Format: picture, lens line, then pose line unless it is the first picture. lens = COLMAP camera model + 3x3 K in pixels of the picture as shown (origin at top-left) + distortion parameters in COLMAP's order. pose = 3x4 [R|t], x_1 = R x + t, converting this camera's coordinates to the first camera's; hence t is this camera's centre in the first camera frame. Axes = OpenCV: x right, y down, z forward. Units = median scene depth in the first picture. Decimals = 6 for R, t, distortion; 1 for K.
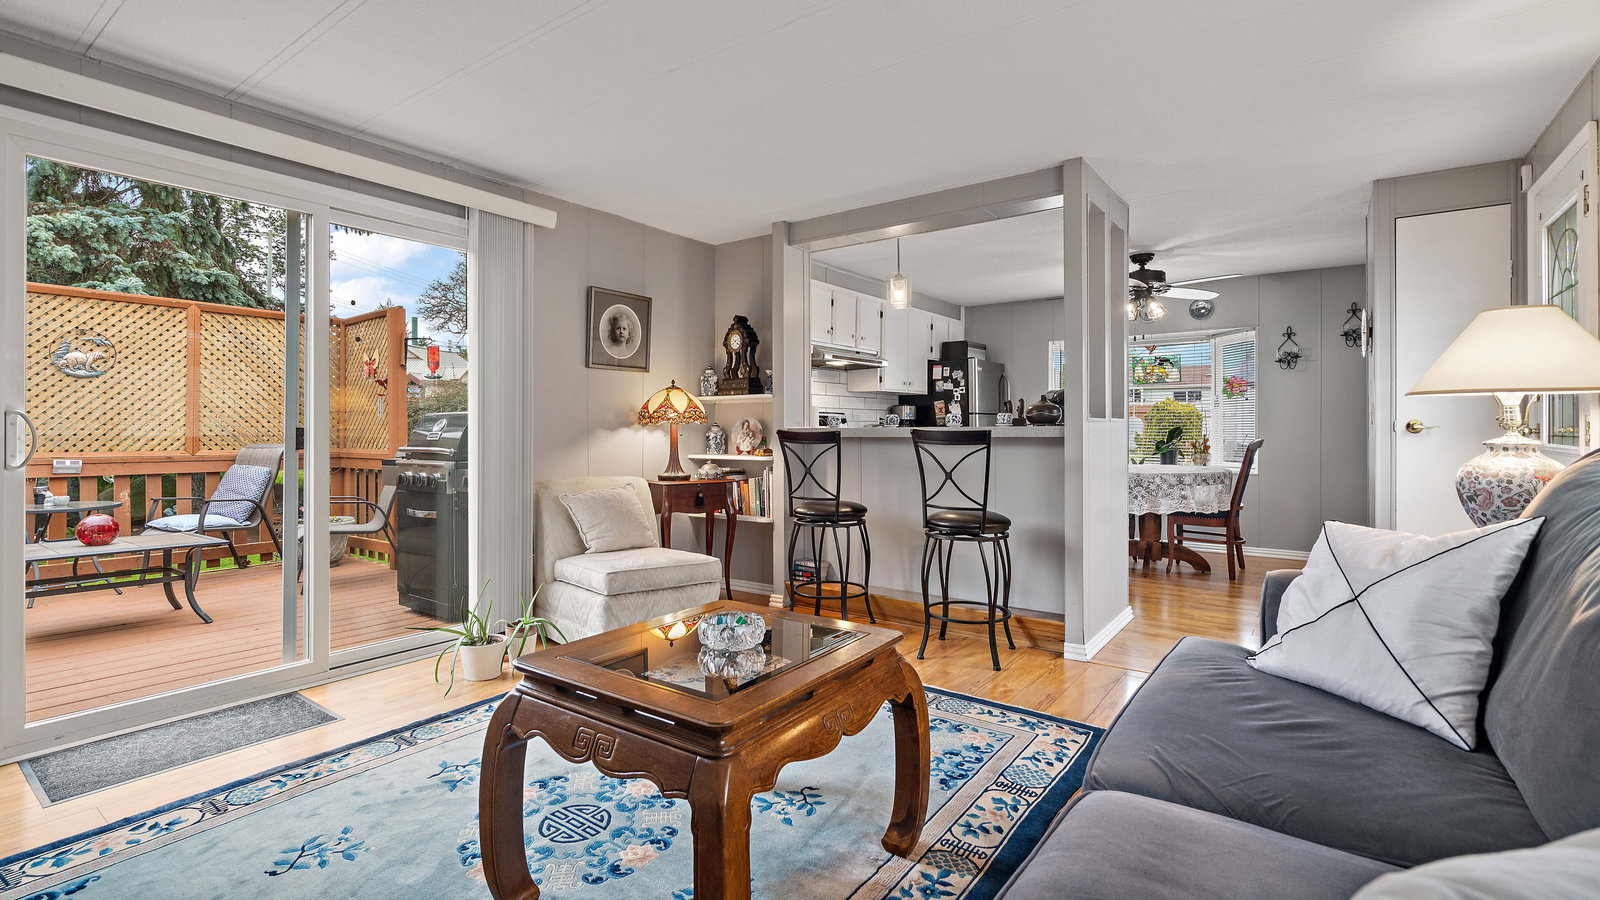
lens RADIAL K [[726.6, 0, 795.7], [0, 726.6, 425.1], [0, 0, 1]] dist [-0.001042, 0.000442]
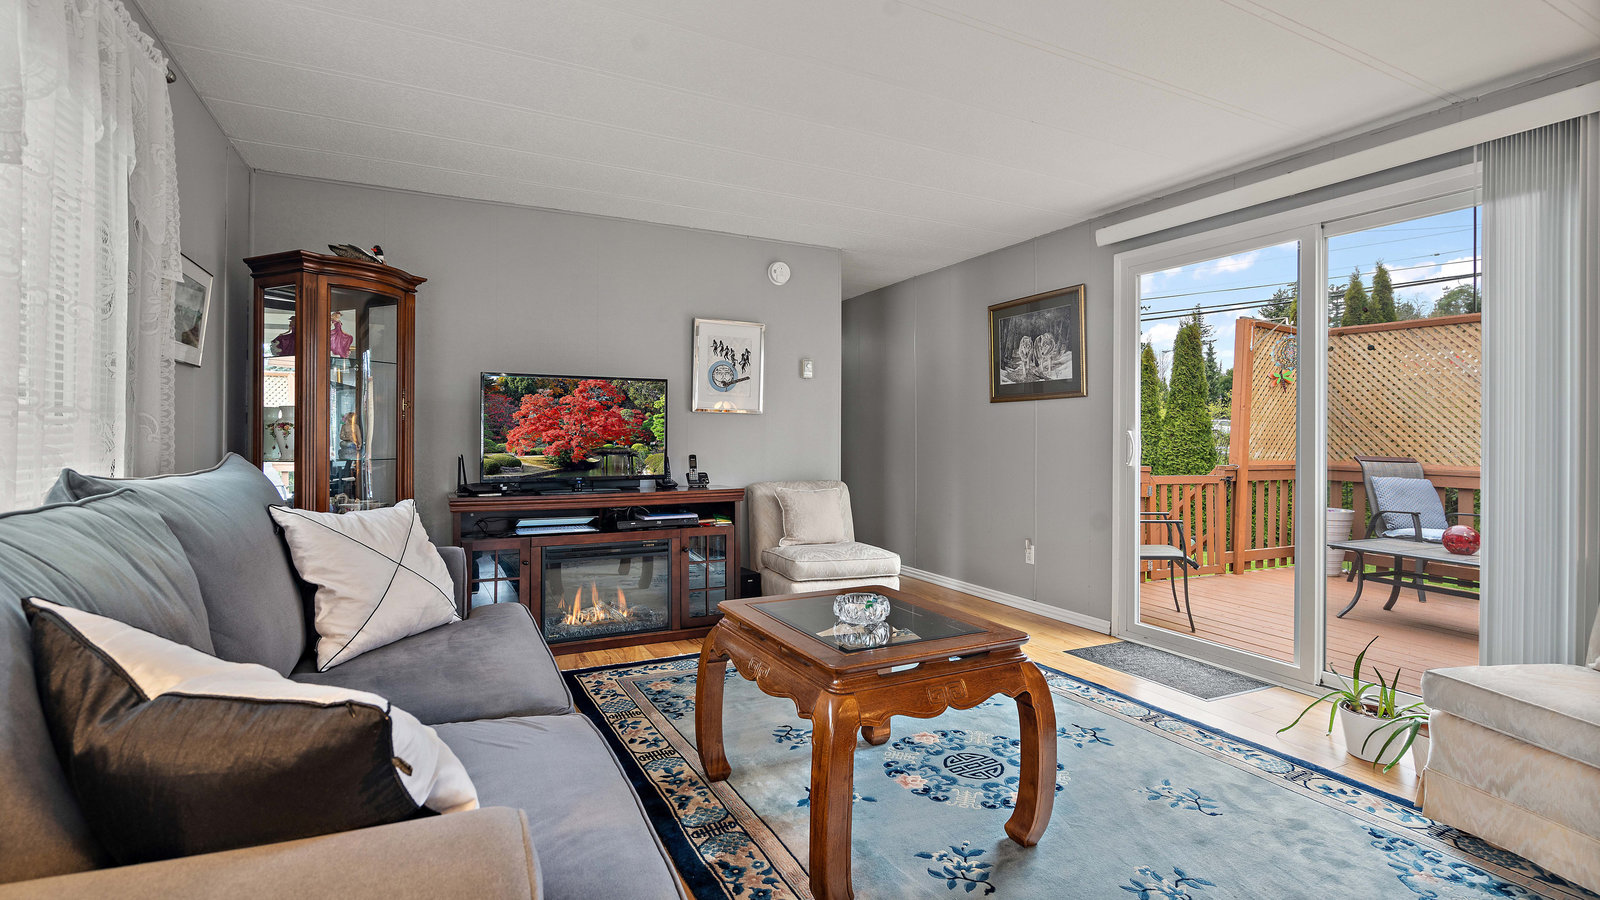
lens RADIAL K [[726.6, 0, 795.7], [0, 726.6, 425.1], [0, 0, 1]] dist [-0.001042, 0.000442]
pose [[-0.454411, -0.019653, -0.890575, 0.532813], [-0.006493, 0.999803, -0.018751, 0.002318], [0.890768, -0.002739, -0.454450, 0.743873]]
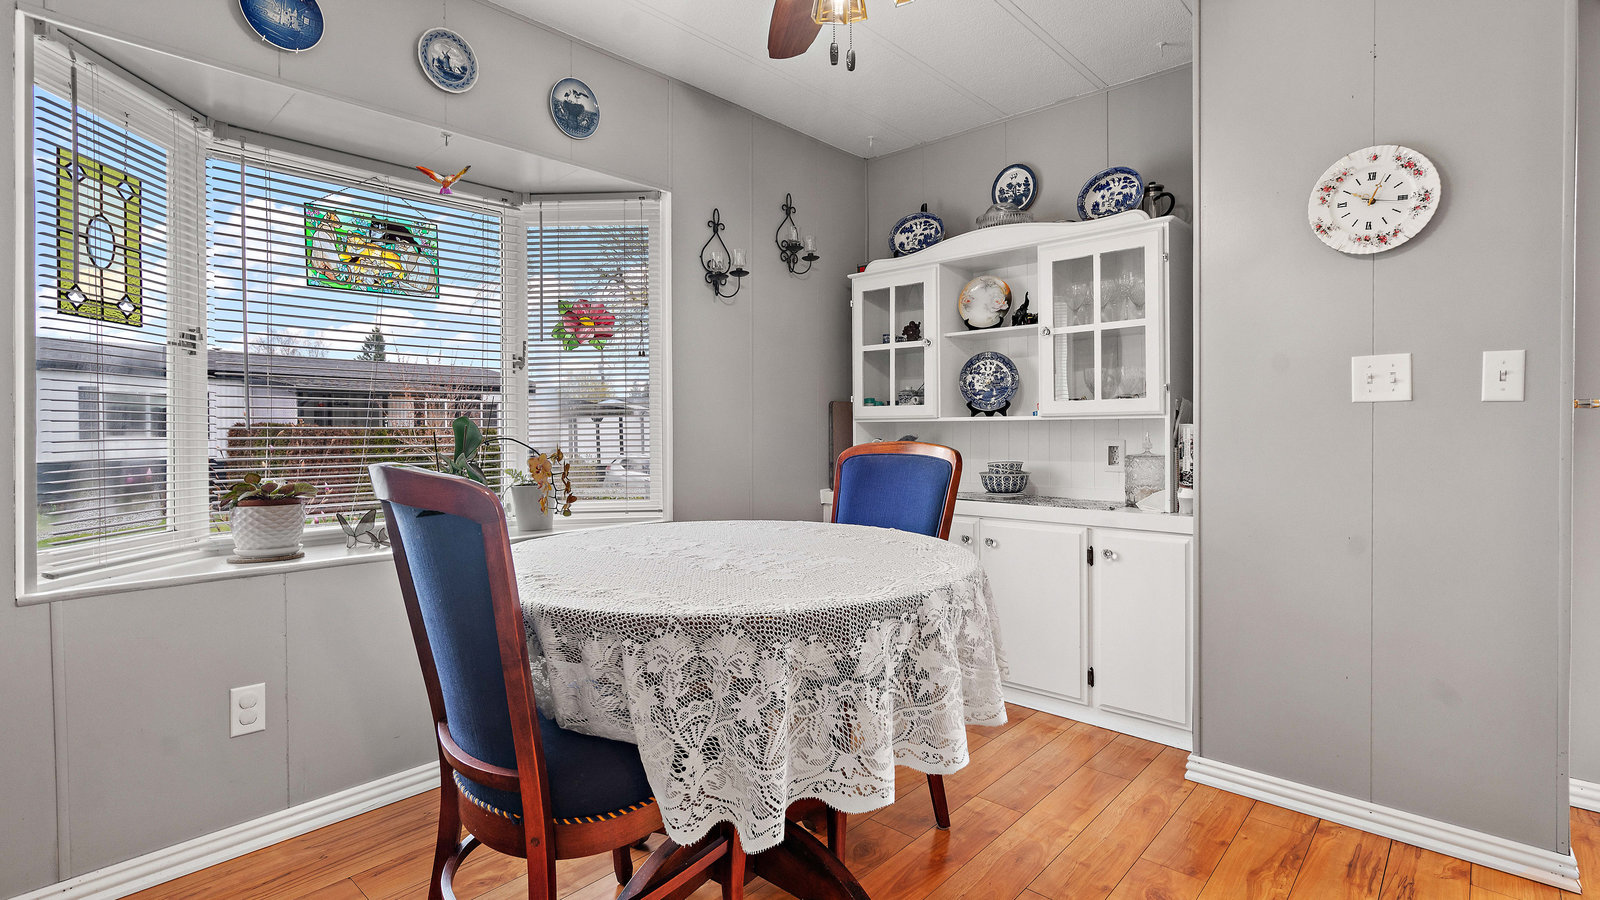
lens RADIAL K [[758.9, 0, 796.9], [0, 758.9, 446.2], [0, 0, 1]] dist [0.000421, 0.000779]
pose [[0.119846, -0.022697, 0.992533, 0.313882], [0.001353, 0.999741, 0.022698, 0.019256], [-0.992792, -0.001377, 0.119846, 1.553969]]
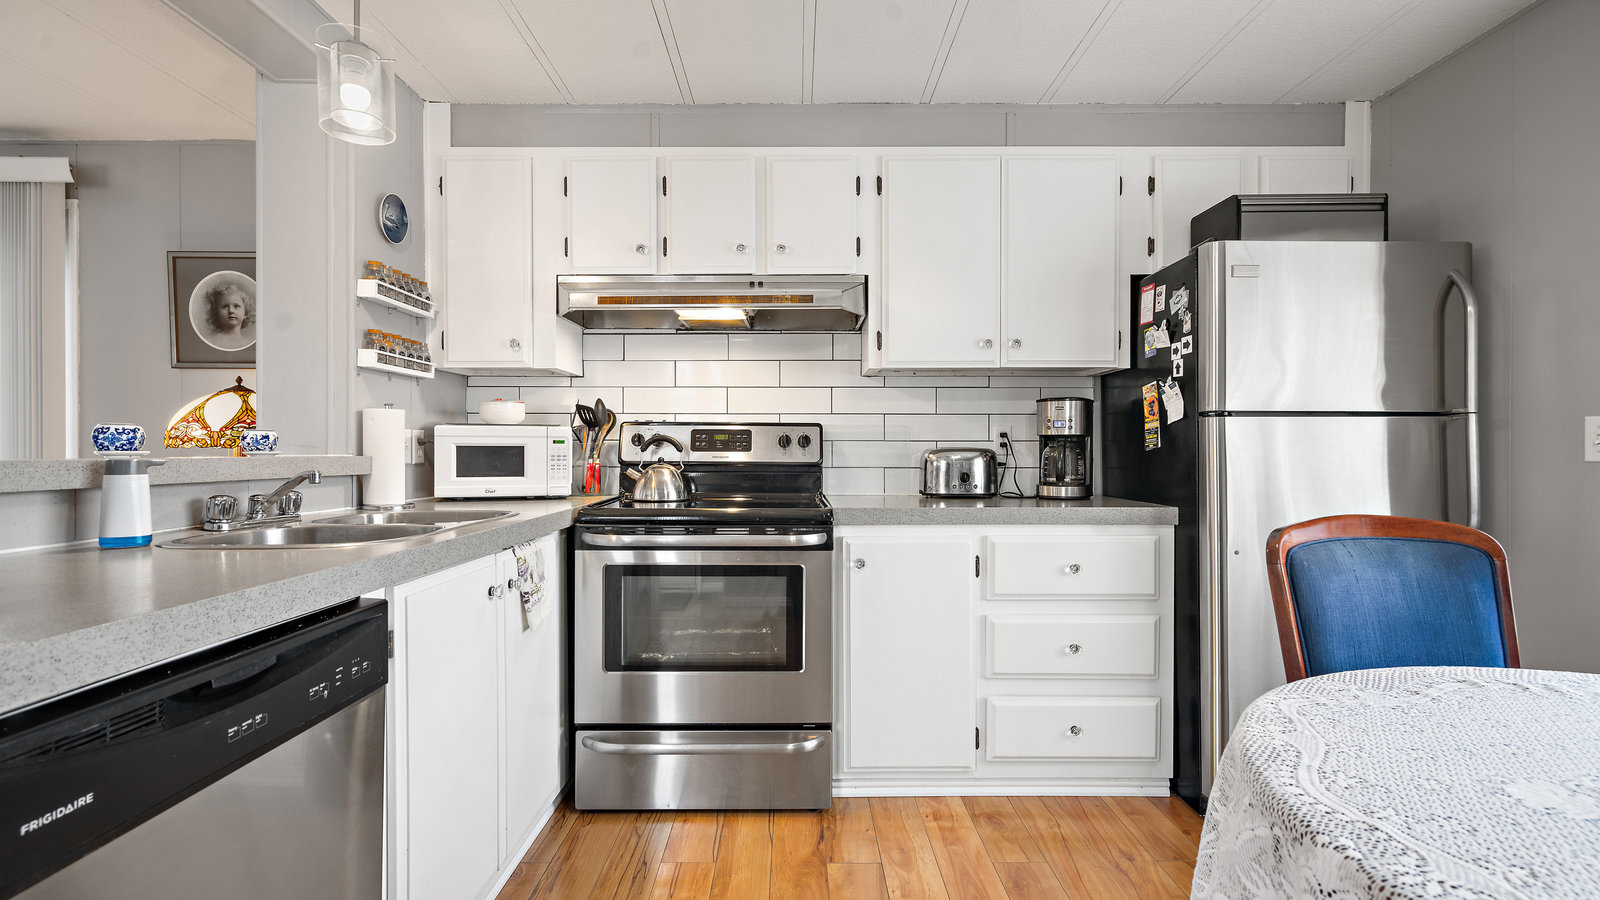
lens RADIAL K [[719.1, 0, 795.7], [0, 719.1, 453.3], [0, 0, 1]] dist [-0.006153, 0.000754]
pose [[0.588560, 0.006801, -0.808425, 0.773233], [-0.000834, 0.999969, 0.007805, -0.002449], [0.808453, -0.003920, 0.588548, 1.315119]]
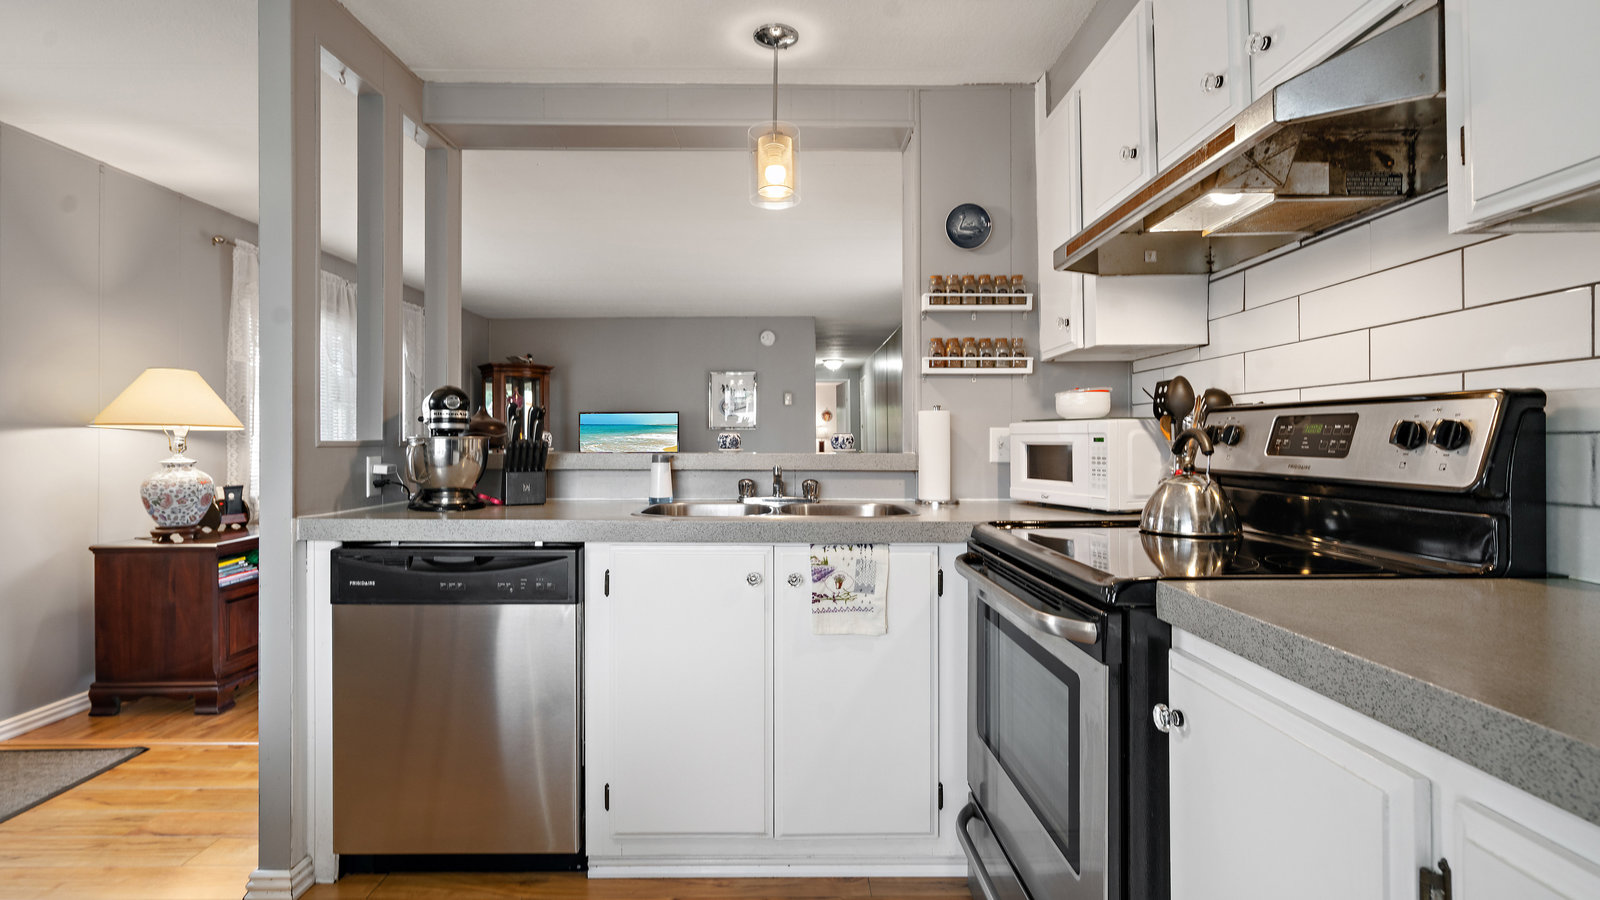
lens RADIAL K [[756.5, 0, 797.6], [0, 756.5, 433.2], [0, 0, 1]] dist [-0.000572, 0.000118]
pose [[-0.804732, -0.004087, -0.593624, 0.572998], [0.002852, 0.999938, -0.010750, -0.007963], [0.593631, -0.010345, -0.804671, 1.916441]]
